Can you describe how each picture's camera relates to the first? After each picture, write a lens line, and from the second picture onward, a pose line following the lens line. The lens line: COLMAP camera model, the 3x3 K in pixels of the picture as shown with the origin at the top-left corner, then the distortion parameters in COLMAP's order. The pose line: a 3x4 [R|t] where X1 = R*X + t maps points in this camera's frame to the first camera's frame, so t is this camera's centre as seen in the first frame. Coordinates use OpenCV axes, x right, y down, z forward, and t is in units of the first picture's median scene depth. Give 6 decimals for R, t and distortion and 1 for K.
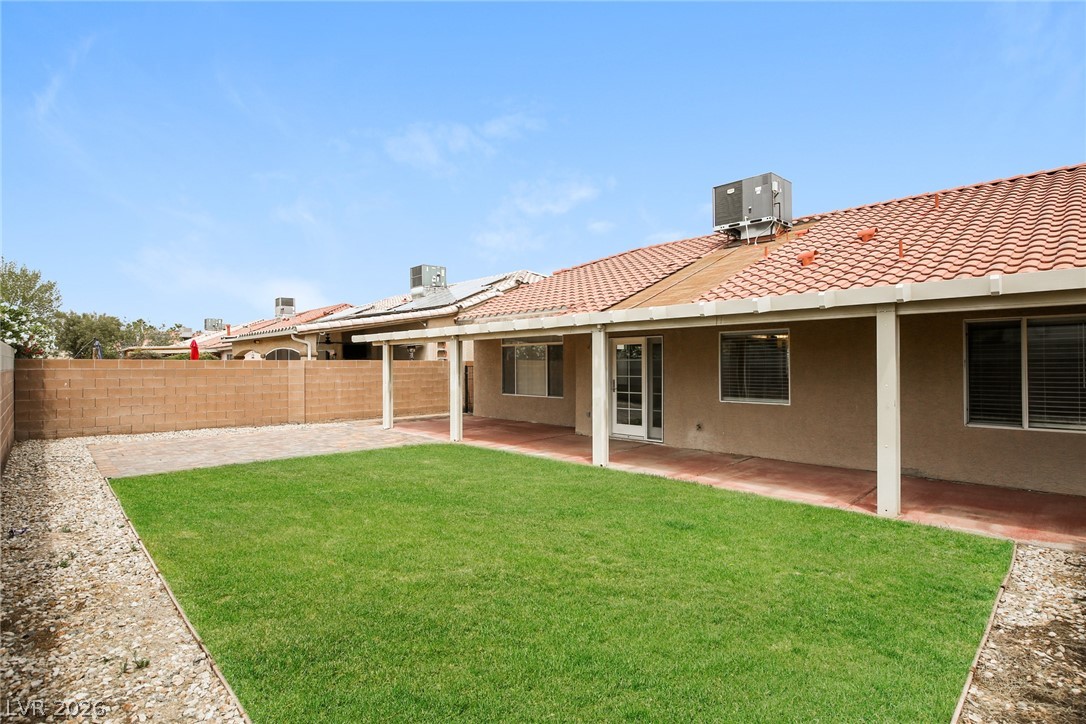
lens RADIAL K [[535.1, 0, 546.8], [0, 535.1, 359.2], [0, 0, 1]] dist [-0.002842, -0.000146]
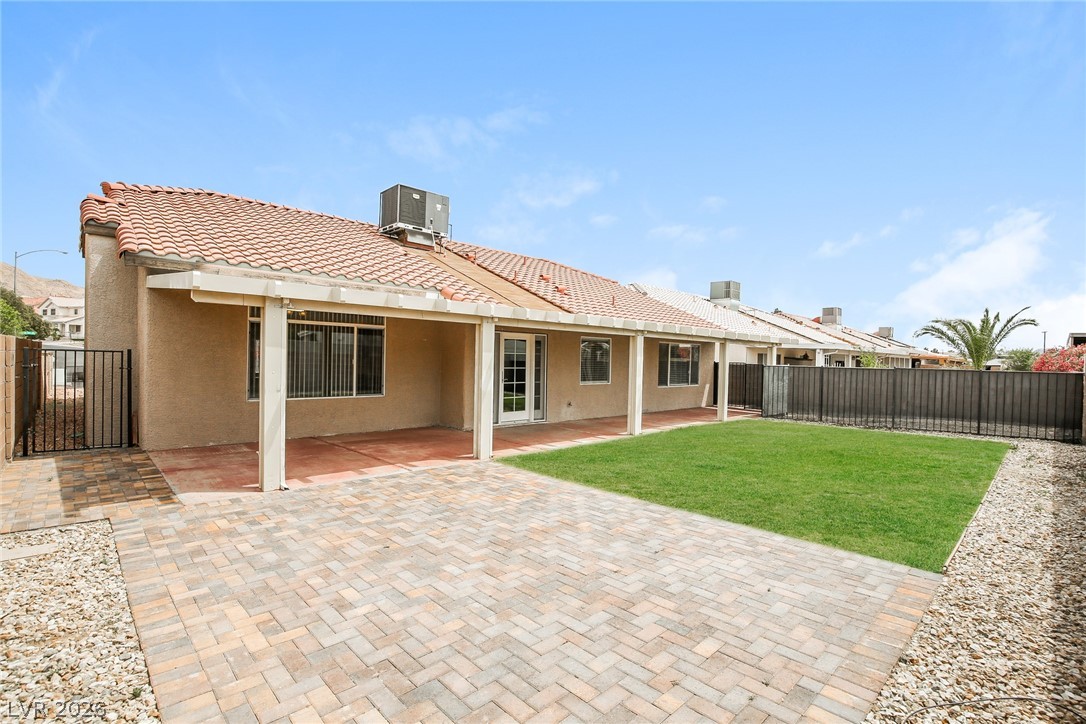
lens RADIAL K [[502.5, 0, 546.8], [0, 502.5, 366.3], [0, 0, 1]] dist [-0.002627, 0.003834]
pose [[-0.005968, -0.014313, 0.999880, -0.886697], [-0.032613, 0.999368, 0.014111, 0.011406], [-0.999450, -0.032525, -0.006431, 0.942002]]
